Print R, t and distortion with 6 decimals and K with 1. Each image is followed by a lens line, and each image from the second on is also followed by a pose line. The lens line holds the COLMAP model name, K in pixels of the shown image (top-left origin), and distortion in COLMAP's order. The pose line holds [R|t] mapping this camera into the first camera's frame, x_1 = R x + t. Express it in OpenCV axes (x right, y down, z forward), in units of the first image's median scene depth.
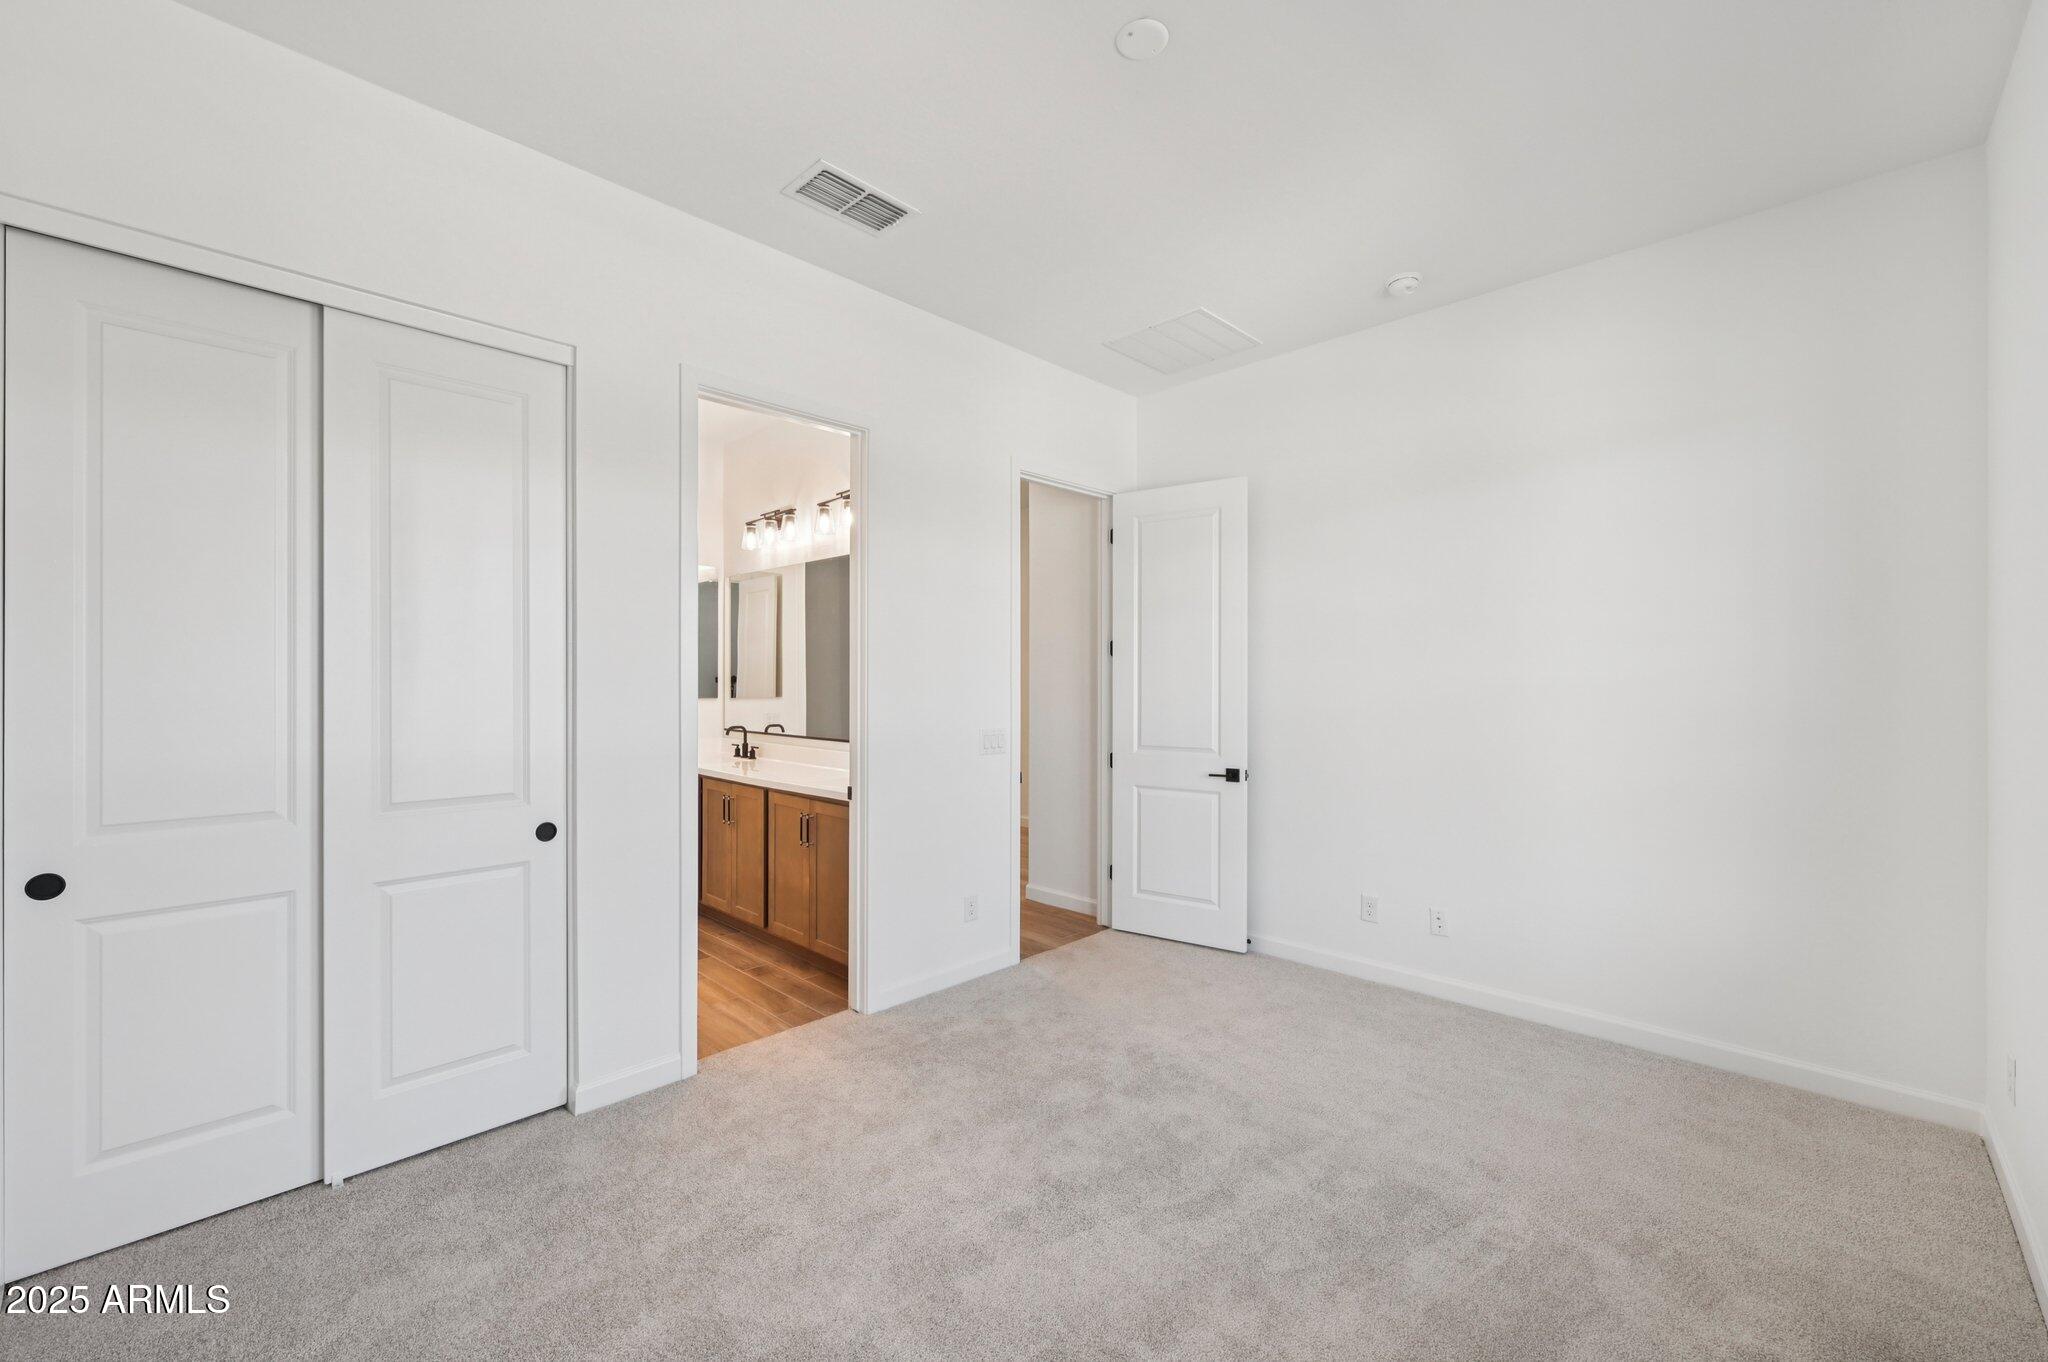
lens RADIAL K [[826.8, 0, 1018.1], [0, 826.8, 687.7], [0, 0, 1]] dist [-0.001096, -0.000048]
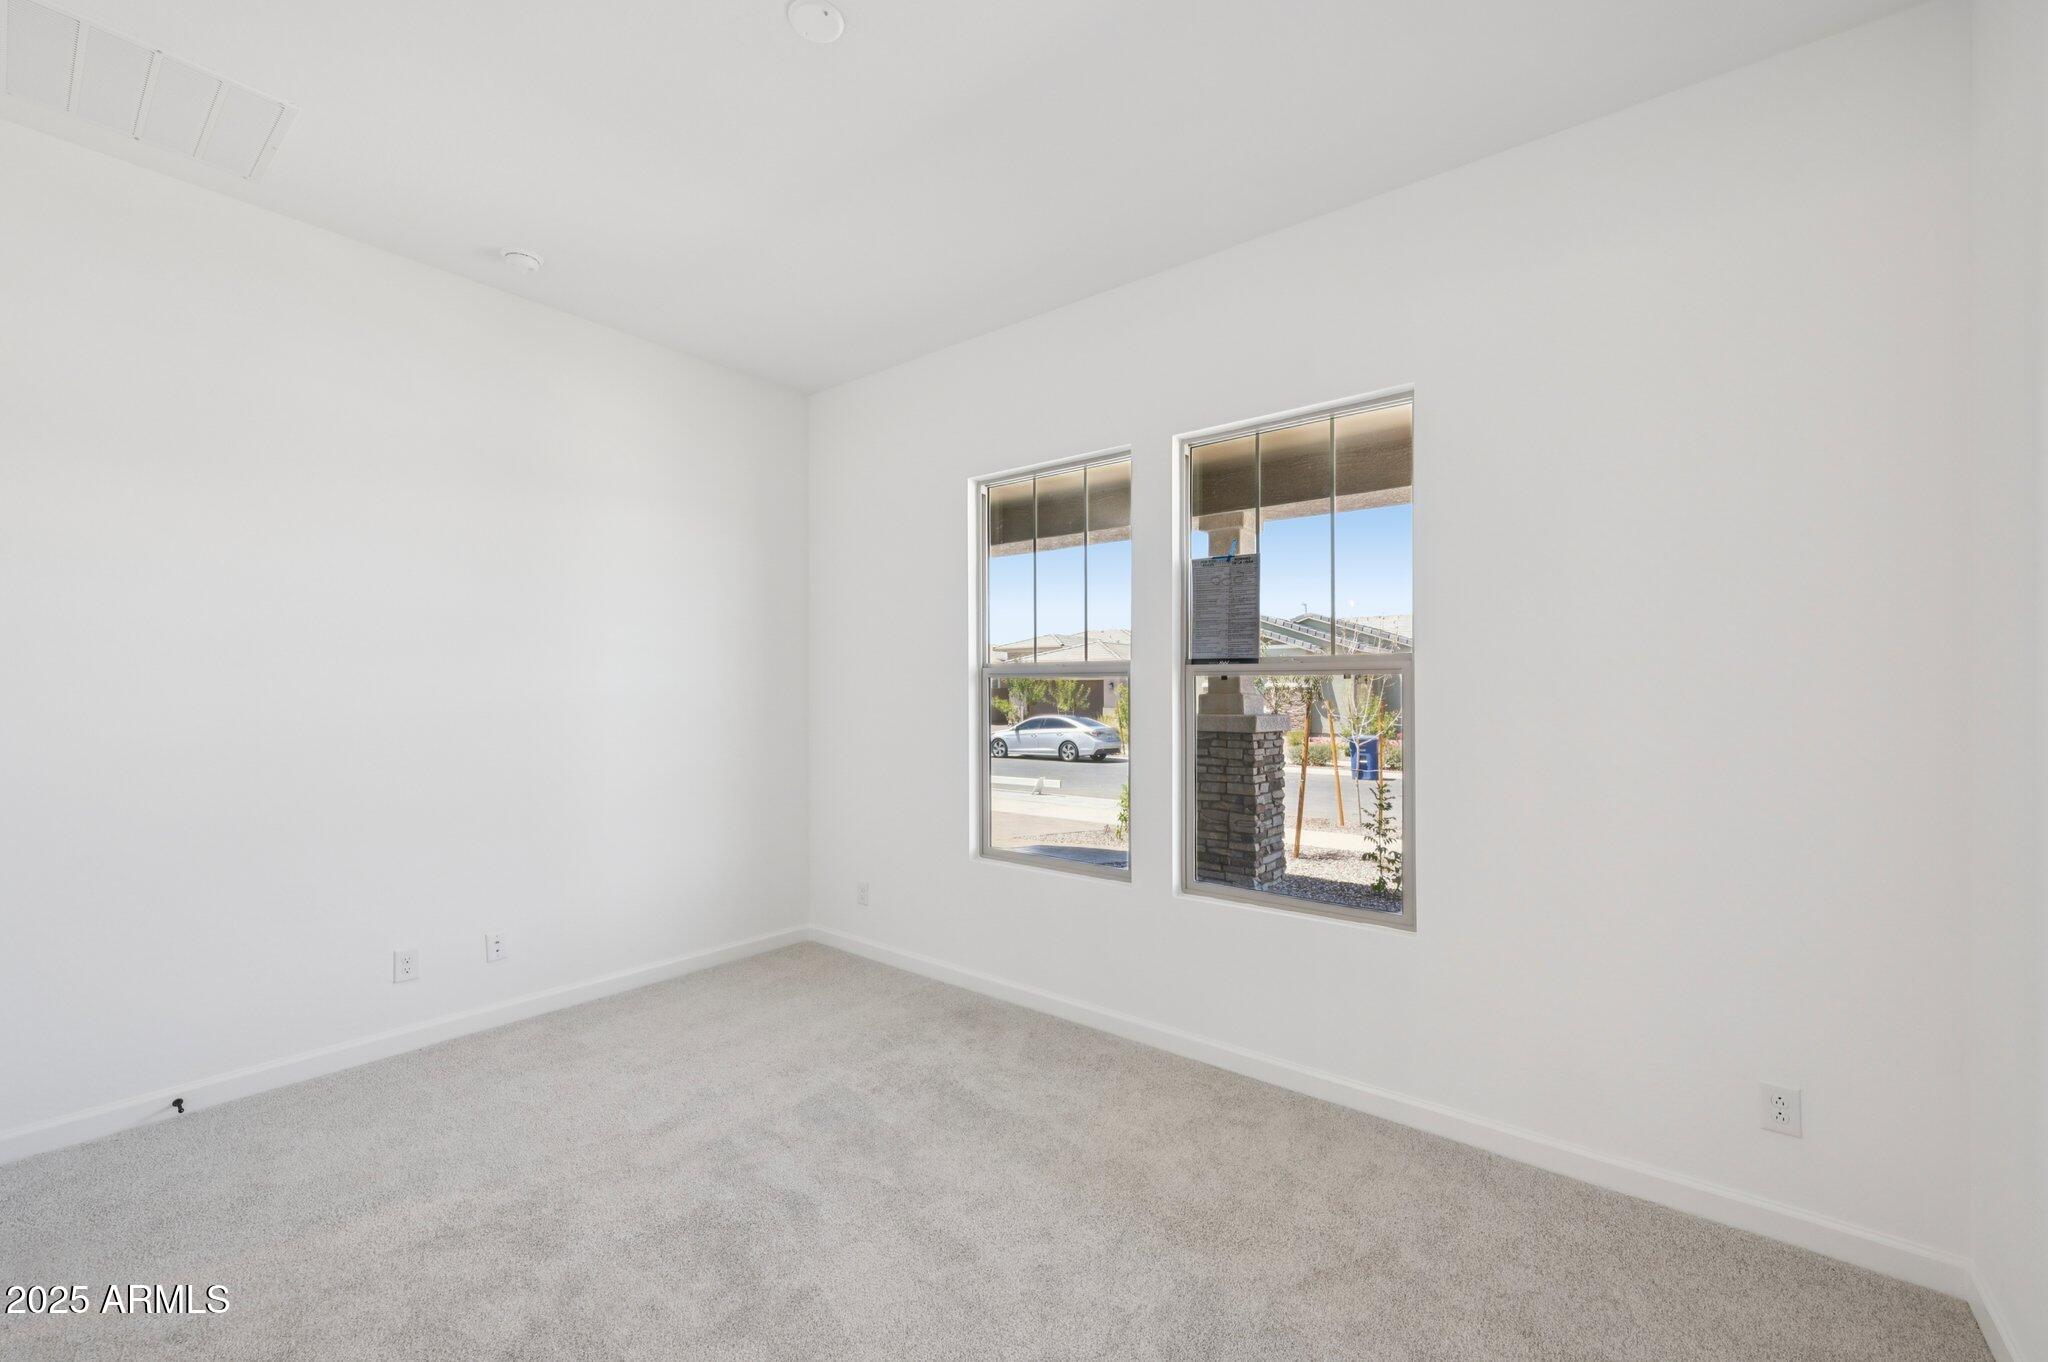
lens RADIAL K [[826.8, 0, 1018.1], [0, 826.8, 687.7], [0, 0, 1]] dist [-0.001096, -0.000048]
pose [[-0.097949, 0.008305, 0.995157, -0.606135], [0.013729, 0.999881, -0.006993, 0.009224], [-0.995097, 0.012977, -0.098052, 0.638471]]
